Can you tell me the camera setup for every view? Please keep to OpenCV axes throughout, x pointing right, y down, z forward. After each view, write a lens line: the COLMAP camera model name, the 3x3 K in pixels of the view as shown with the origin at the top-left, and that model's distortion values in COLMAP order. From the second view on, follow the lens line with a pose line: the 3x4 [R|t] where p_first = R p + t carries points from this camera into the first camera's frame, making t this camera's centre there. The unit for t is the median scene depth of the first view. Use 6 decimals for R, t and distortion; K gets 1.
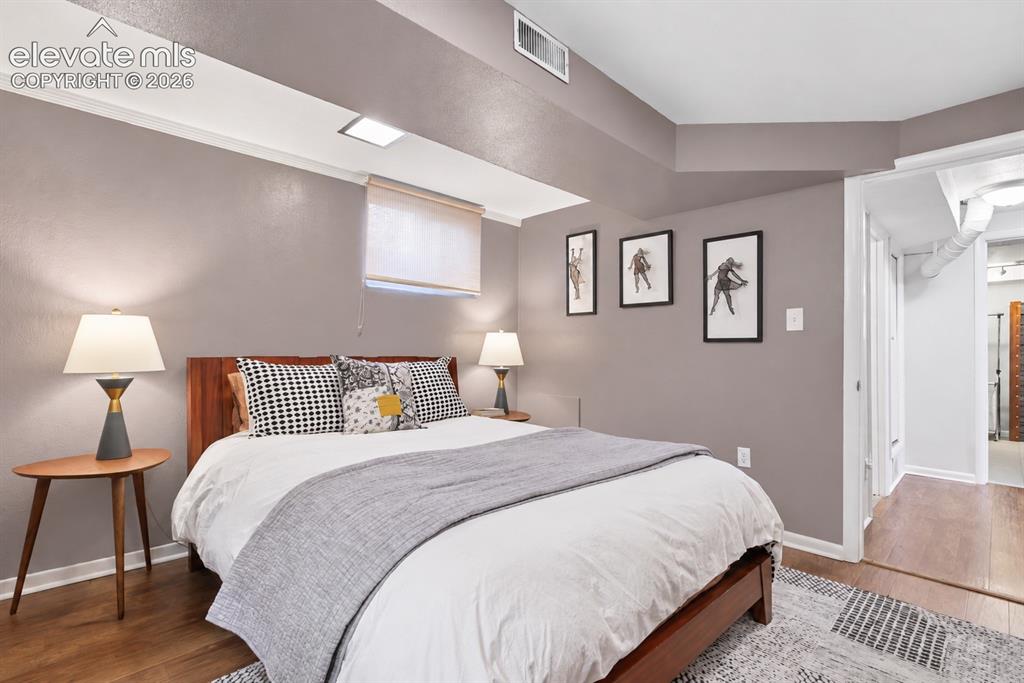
lens RADIAL K [[472.4, 0, 509.3], [0, 472.4, 347.6], [0, 0, 1]] dist [-0.002232, 0.000136]
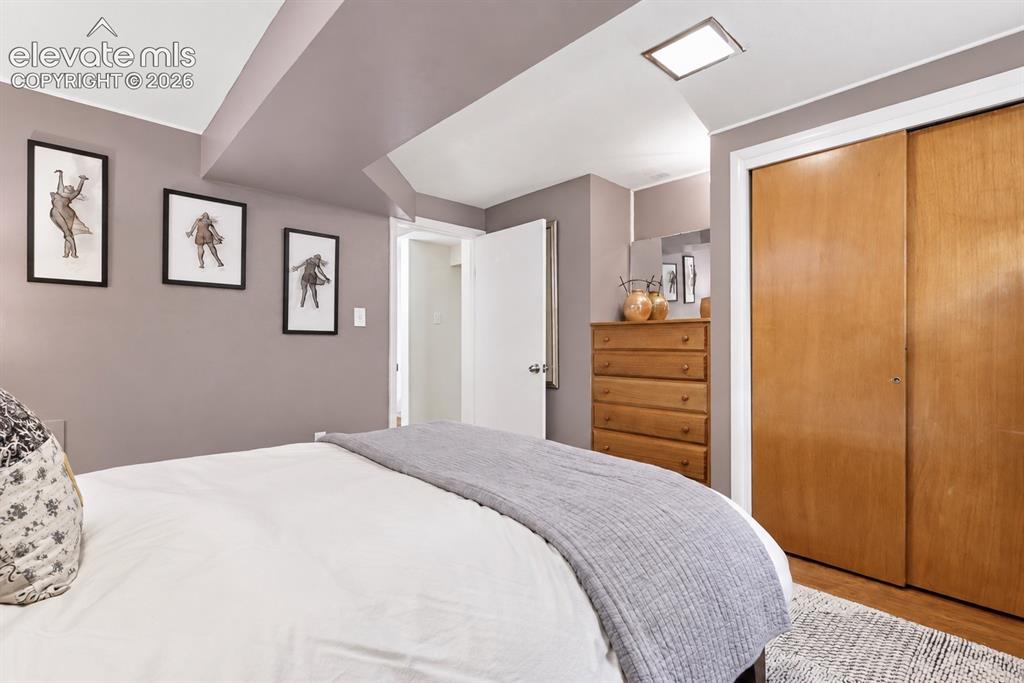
lens RADIAL K [[472.4, 0, 511.4], [0, 472.4, 341.7], [0, 0, 1]] dist [-0.002232, 0.000136]
pose [[0.014359, -0.004279, 0.999888, -0.558341], [-0.010935, 0.999930, 0.004436, -0.004591], [-0.999837, -0.010997, 0.014312, 0.527760]]
